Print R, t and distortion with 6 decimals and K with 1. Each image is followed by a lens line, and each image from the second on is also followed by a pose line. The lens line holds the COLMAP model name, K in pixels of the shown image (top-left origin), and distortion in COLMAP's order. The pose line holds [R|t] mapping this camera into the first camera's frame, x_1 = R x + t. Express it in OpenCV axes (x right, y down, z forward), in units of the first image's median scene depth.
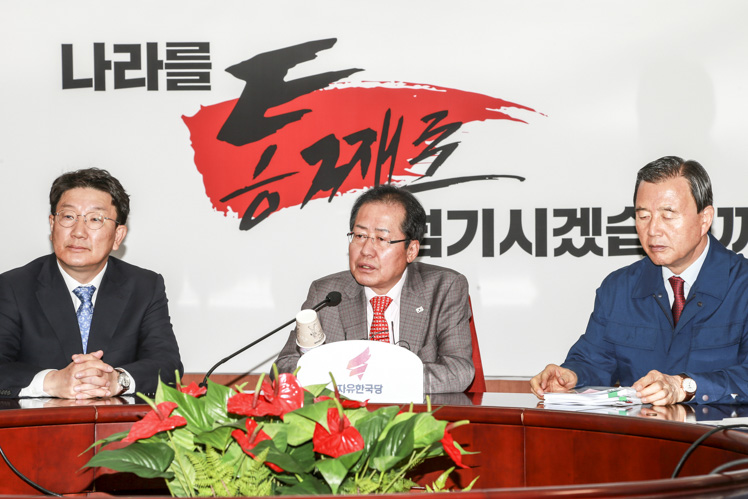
lens RADIAL K [[2139.6, 0, 388.7], [0, 2139.6, 232.9], [0, 0, 1]] dist [0.616682, 0.000000]
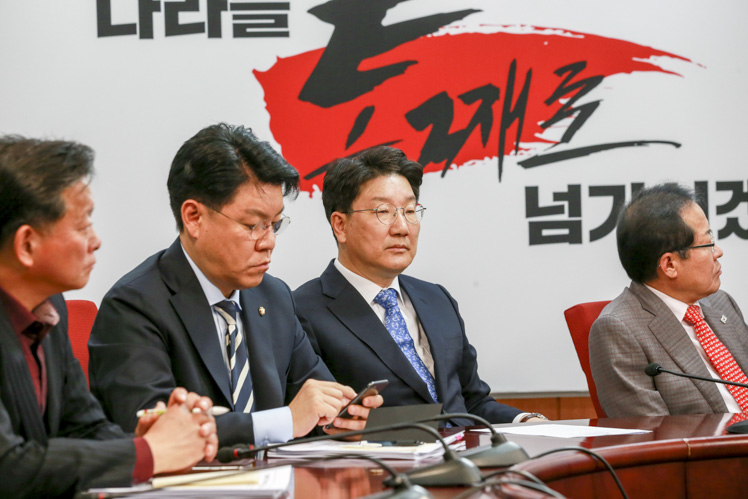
lens RADIAL K [[2777.2, 0, 414.2], [0, 2777.2, 221.4], [0, 0, 1]] dist [0.281411, 0.000000]
pose [[0.961378, -0.019205, 0.274561, -0.320475], [0.021090, 0.999770, -0.003915, 0.005680], [-0.274423, 0.009554, 0.961562, 0.016305]]
